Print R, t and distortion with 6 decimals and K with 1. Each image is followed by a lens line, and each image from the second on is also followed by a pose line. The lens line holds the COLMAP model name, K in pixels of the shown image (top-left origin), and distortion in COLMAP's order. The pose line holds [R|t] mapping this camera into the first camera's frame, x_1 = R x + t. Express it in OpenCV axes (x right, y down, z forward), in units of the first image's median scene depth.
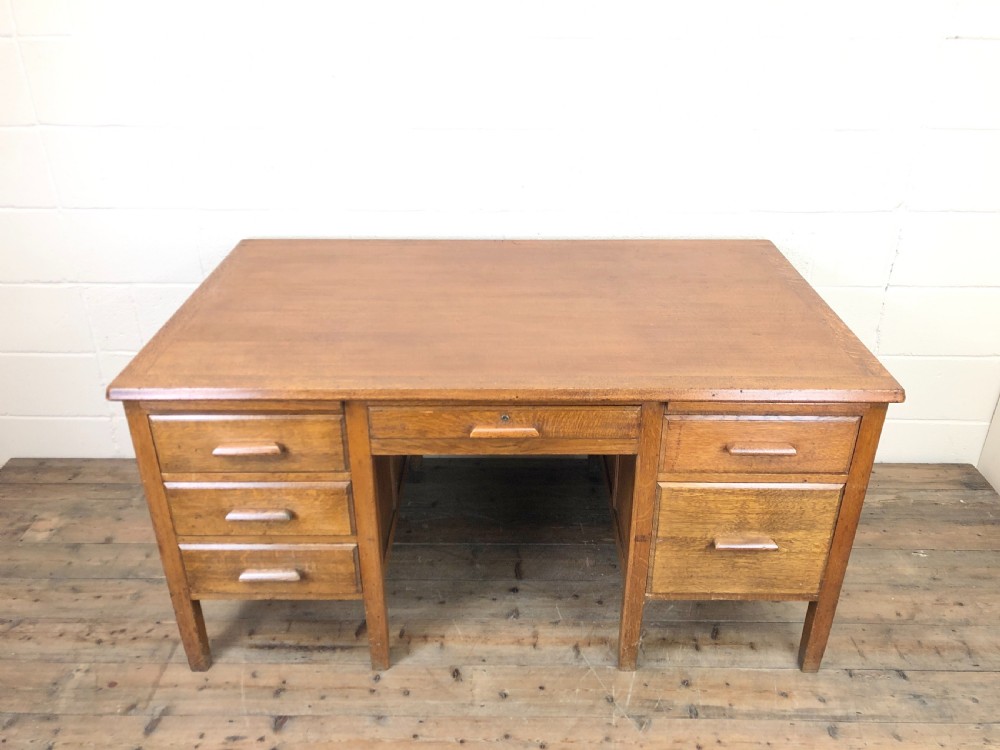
lens RADIAL K [[838.1, 0, 504.4], [0, 838.1, 363.5], [0, 0, 1]] dist [-0.006998, 0.029592]
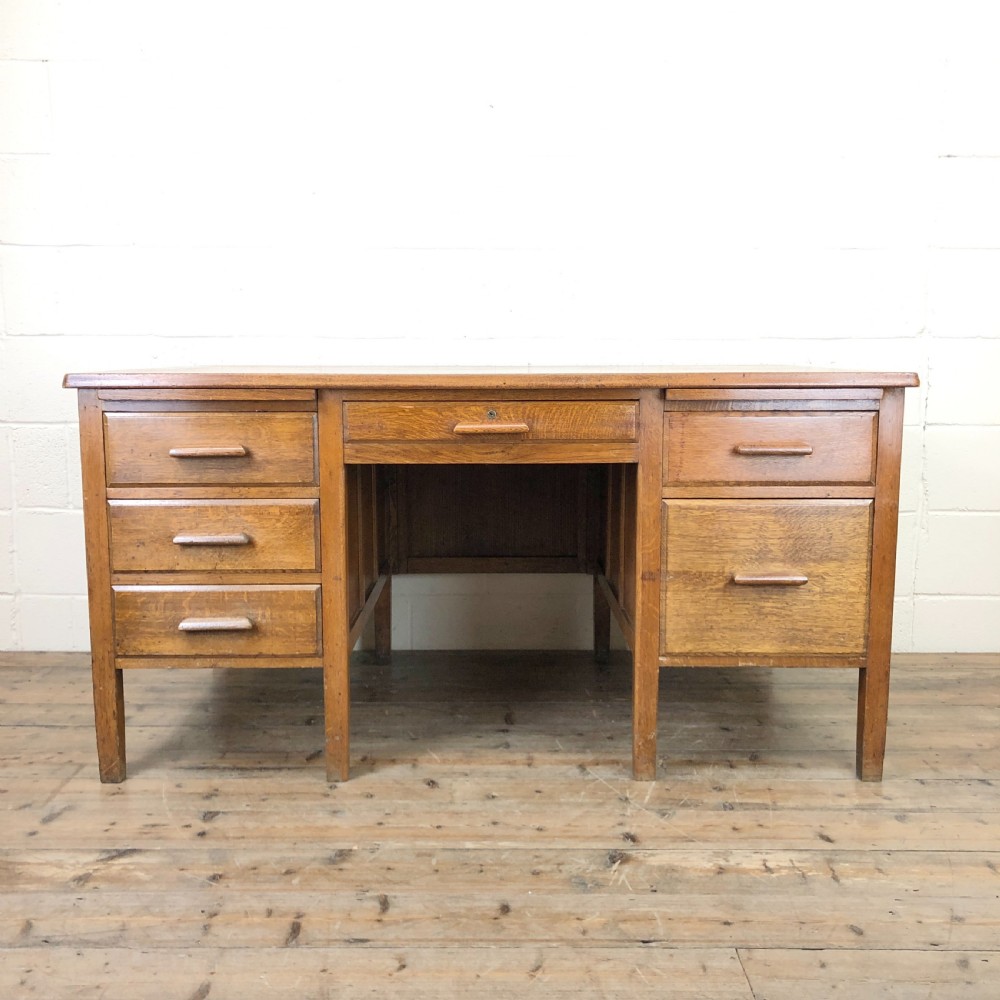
lens RADIAL K [[1117.2, 0, 497.4], [0, 1117.2, 461.7], [0, 0, 1]] dist [0.001500, 0.000000]
pose [[0.999979, -0.002052, 0.006199, -0.000598], [0.004128, 0.934219, -0.356676, 0.475722], [-0.005059, 0.356694, 0.934208, -0.110820]]
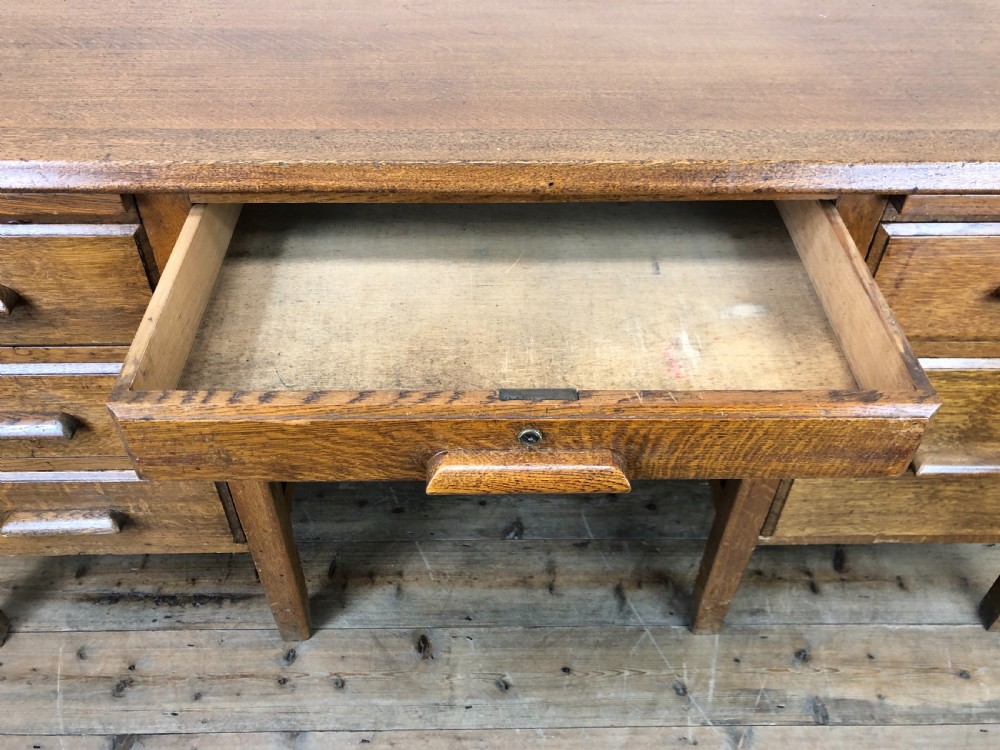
lens RADIAL K [[843.8, 0, 502.9], [0, 843.8, 368.4], [0, 0, 1]] dist [-0.008028, 0.022153]
pose [[0.999360, -0.009030, 0.034623, -0.019990], [-0.001169, 0.958875, 0.283825, 0.008229], [-0.035762, -0.283684, 0.958251, 0.486101]]
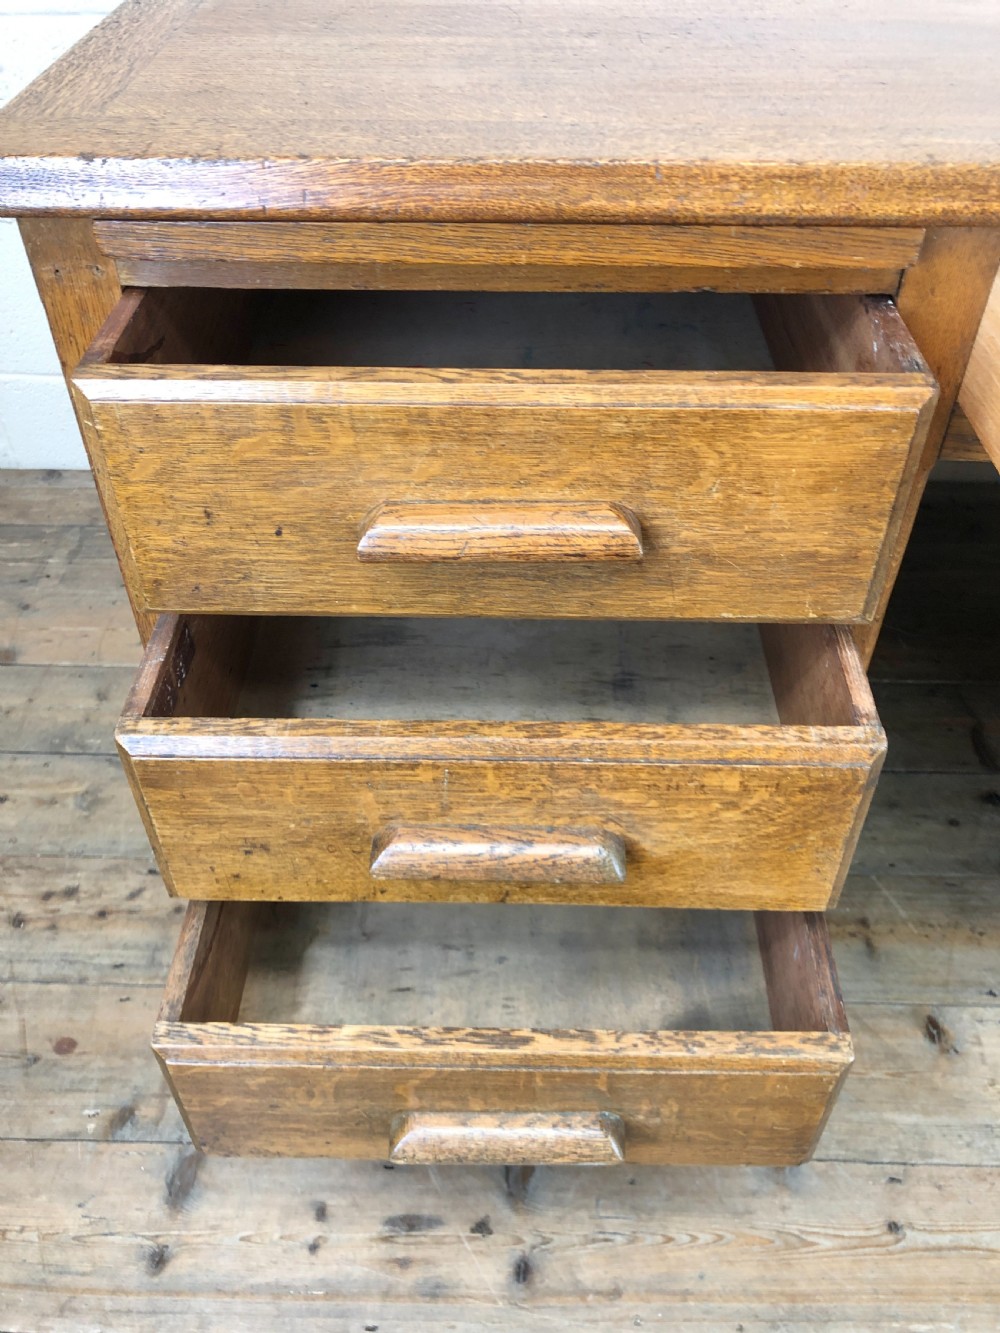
lens RADIAL K [[1124.8, 0, 494.3], [0, 1124.8, 659.8], [0, 0, 1]] dist [-0.008028, 0.022153]
pose [[0.999827, 0.013179, -0.013111, -0.264775], [-0.009151, 0.962816, 0.270002, 0.065818], [0.016182, -0.269836, 0.962770, 0.553398]]
